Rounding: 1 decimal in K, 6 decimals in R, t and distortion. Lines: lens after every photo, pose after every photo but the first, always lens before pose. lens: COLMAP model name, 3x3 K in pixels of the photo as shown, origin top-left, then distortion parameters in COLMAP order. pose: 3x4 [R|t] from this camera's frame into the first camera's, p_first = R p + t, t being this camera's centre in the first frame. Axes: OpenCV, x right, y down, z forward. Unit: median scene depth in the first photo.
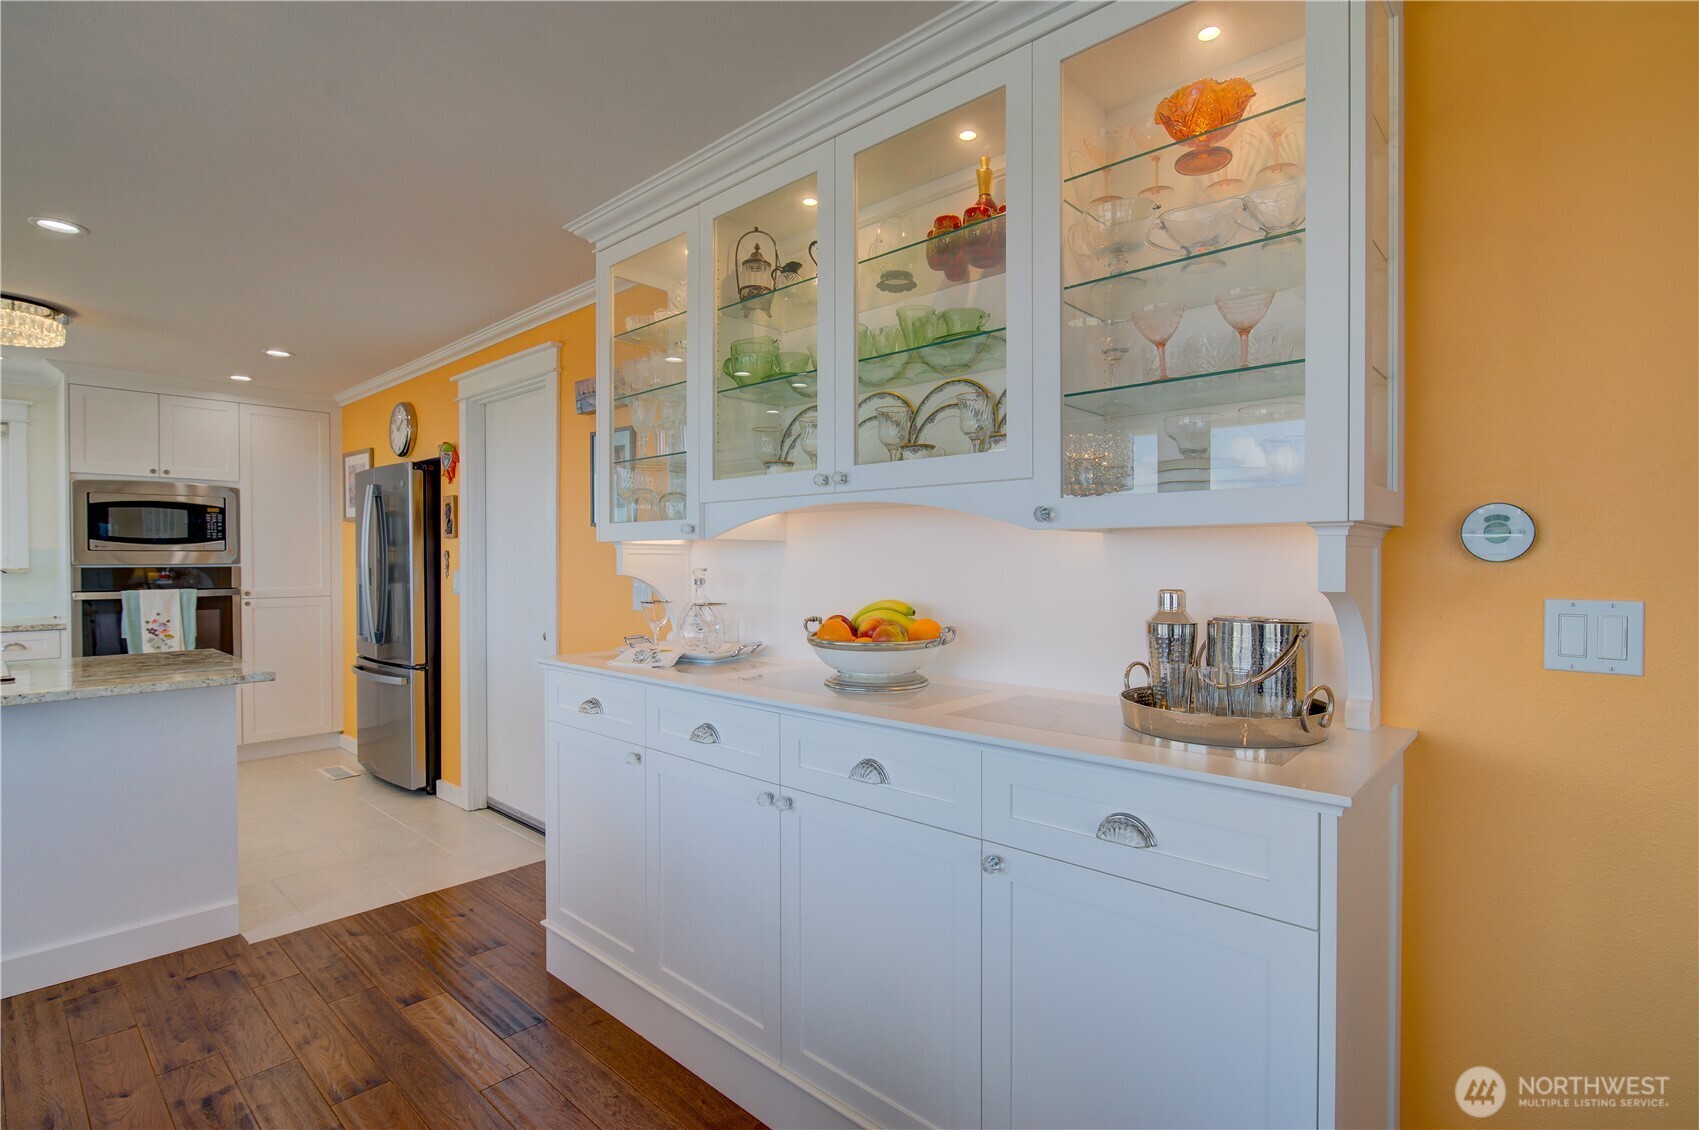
lens RADIAL K [[824.8, 0, 850.9], [0, 824.8, 564.4], [0, 0, 1]] dist [-0.003609, 0.002284]
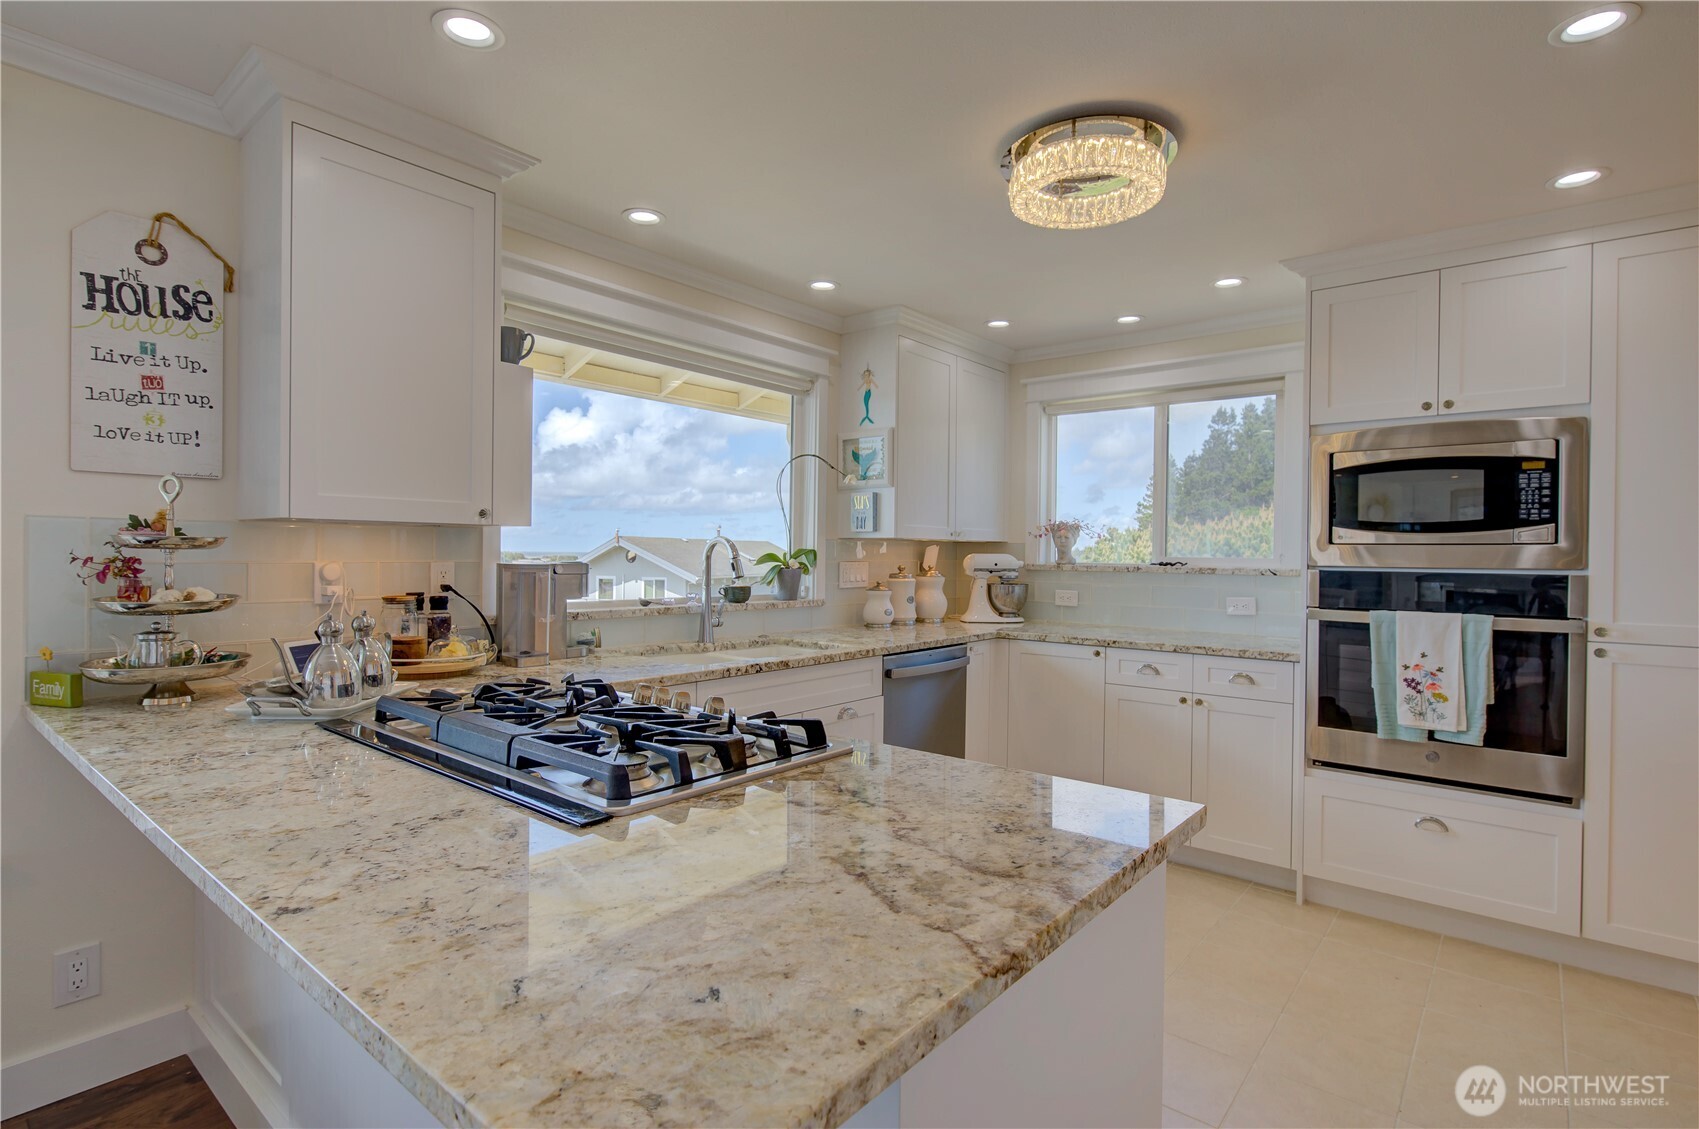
lens RADIAL K [[824.8, 0, 853.0], [0, 824.8, 558.3], [0, 0, 1]] dist [-0.003609, 0.002284]
pose [[0.057390, 0.008955, -0.998312, -0.296082], [-0.018817, 0.999792, 0.007887, -0.003818], [0.998175, 0.018333, 0.057546, 0.573094]]
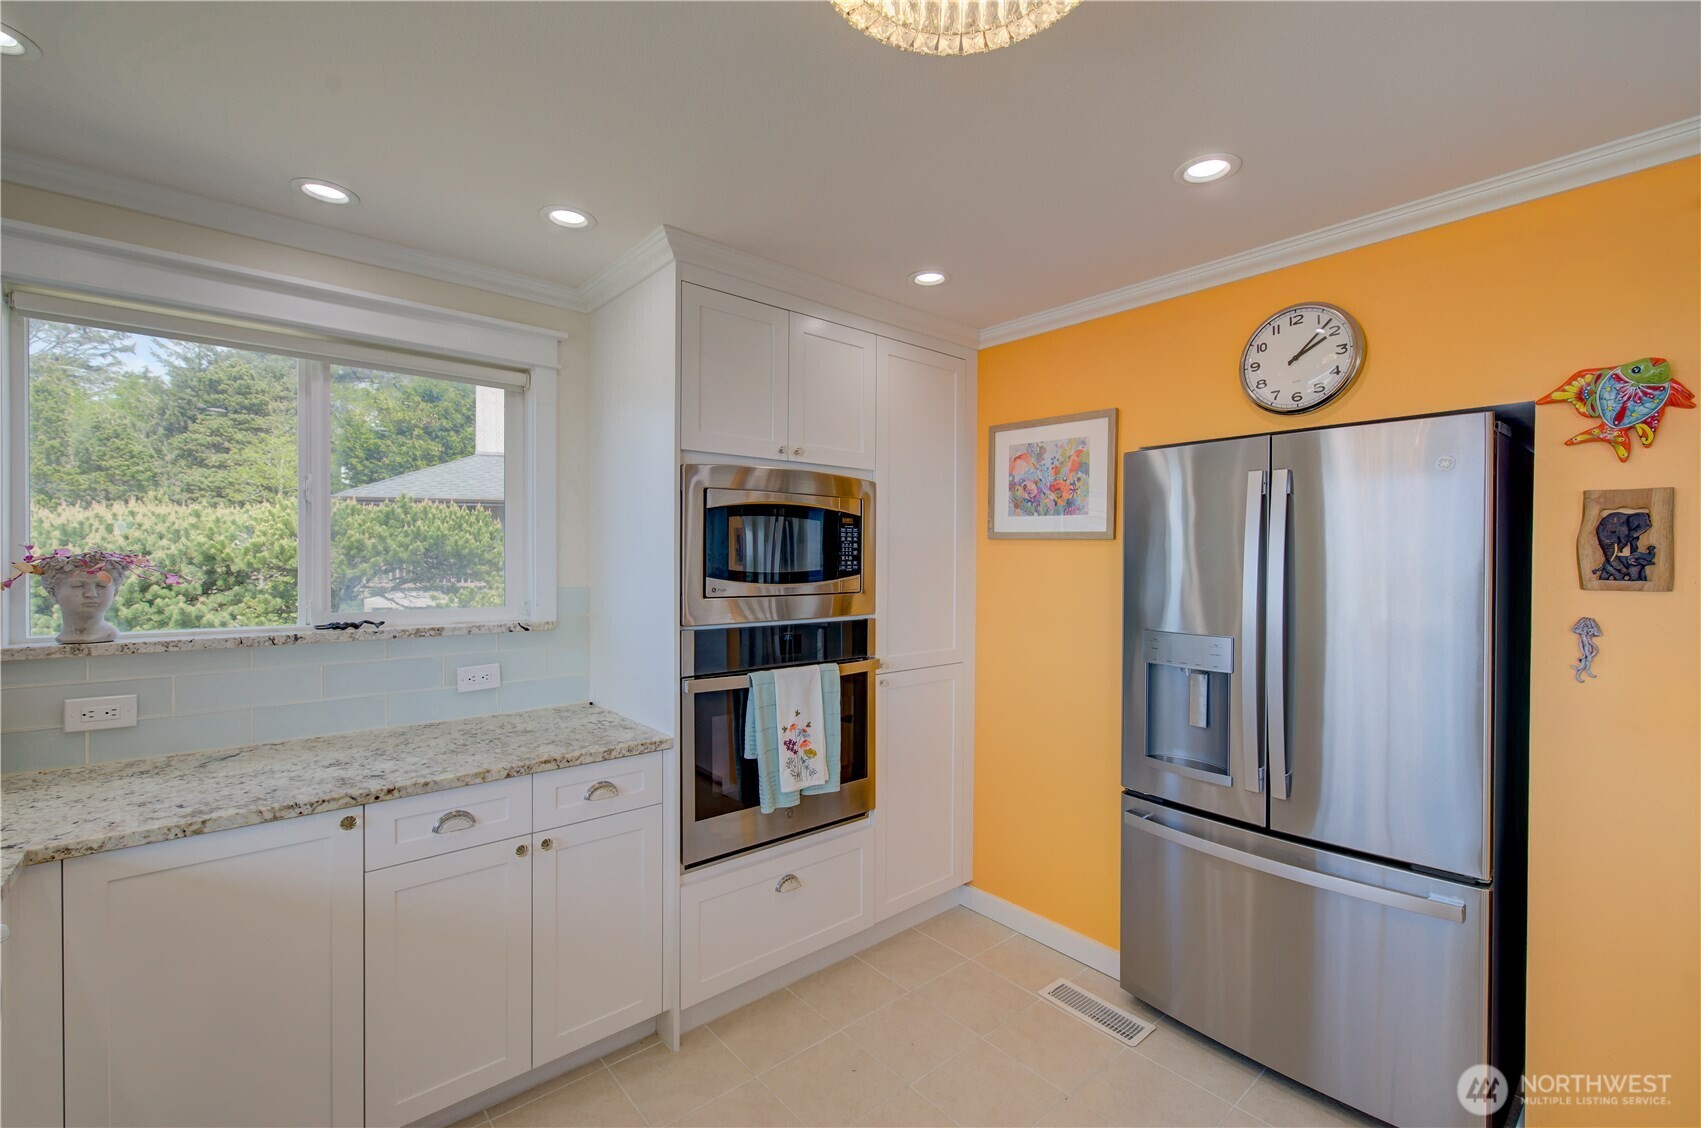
lens RADIAL K [[723.3, 0, 839.1], [0, 723.3, 567.1], [0, 0, 1]] dist [0.002030, 0.000784]
pose [[0.992487, 0.008755, -0.122032, -0.757365], [-0.008224, 0.999954, 0.004851, -0.038450], [0.122069, -0.003811, 0.992514, 0.531161]]
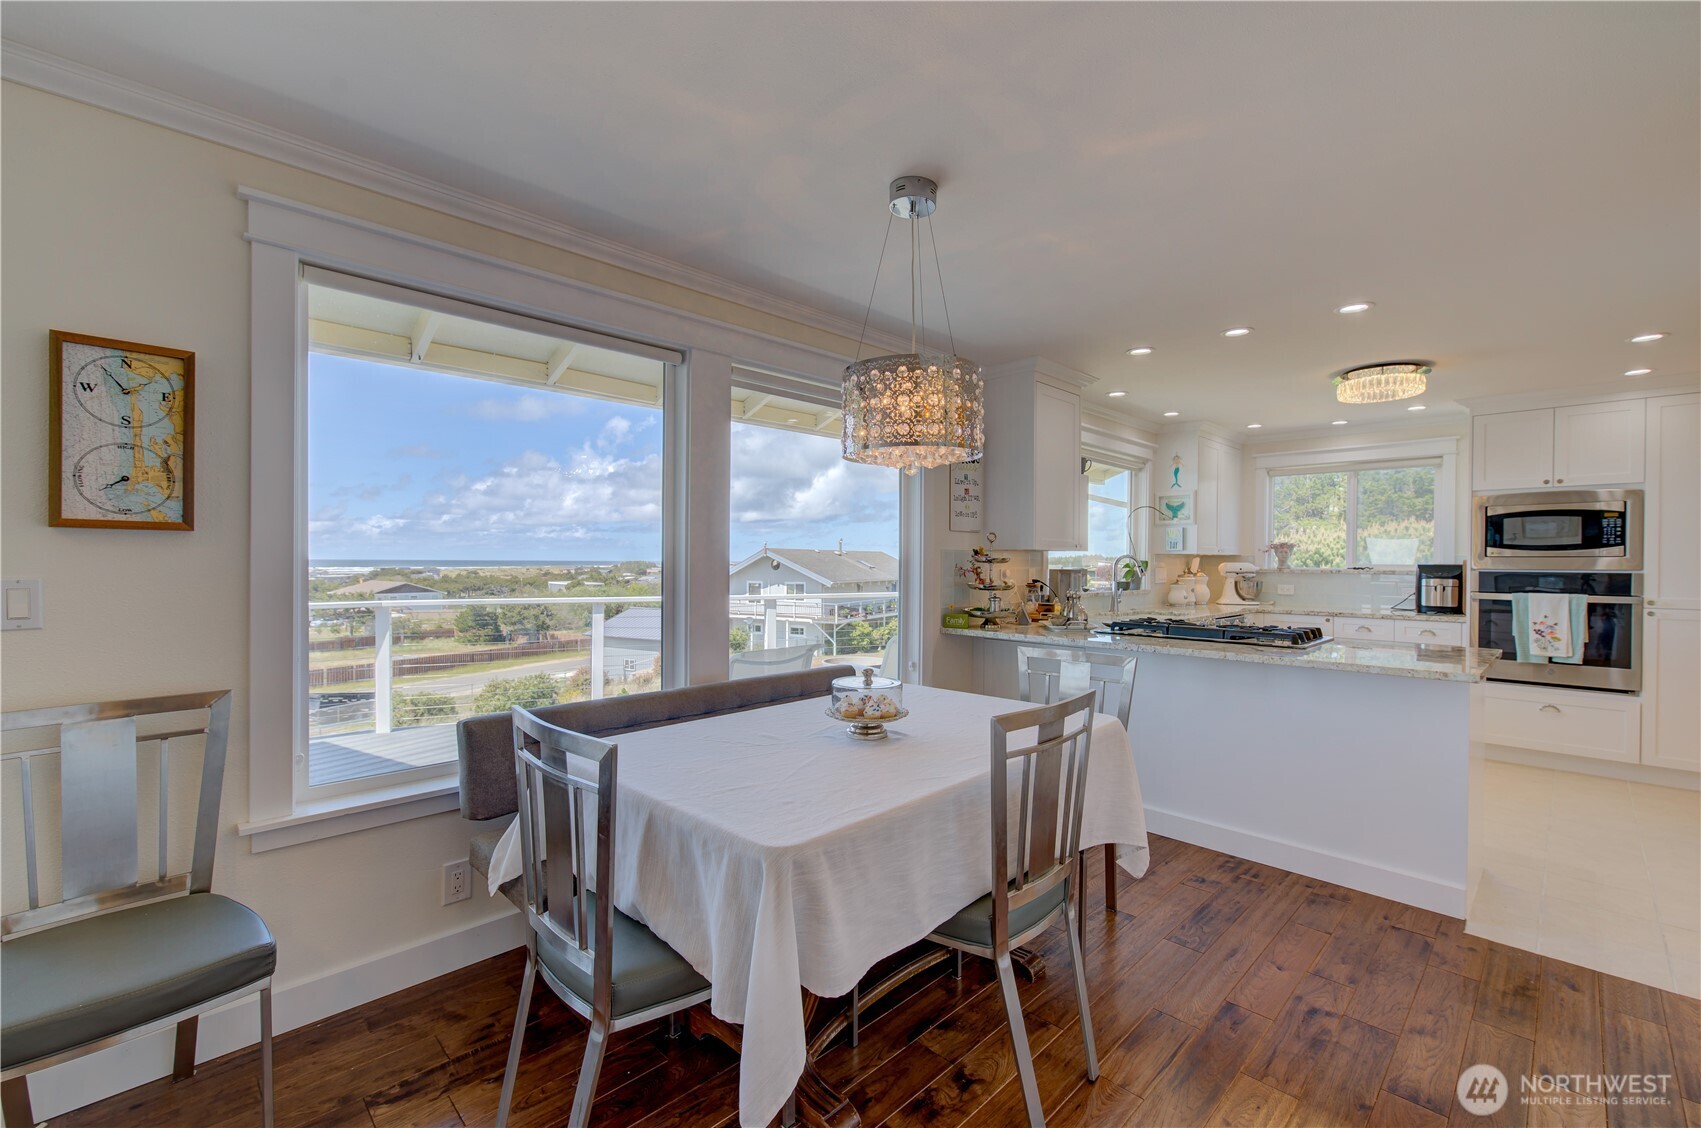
lens RADIAL K [[723.3, 0, 857.1], [0, 723.3, 565.6], [0, 0, 1]] dist [0.002030, 0.000784]
pose [[-0.038663, 0.008994, -0.999212, 0.125861], [-0.014138, 0.999854, 0.009547, -0.001721], [0.999152, 0.014496, -0.038530, 0.149300]]
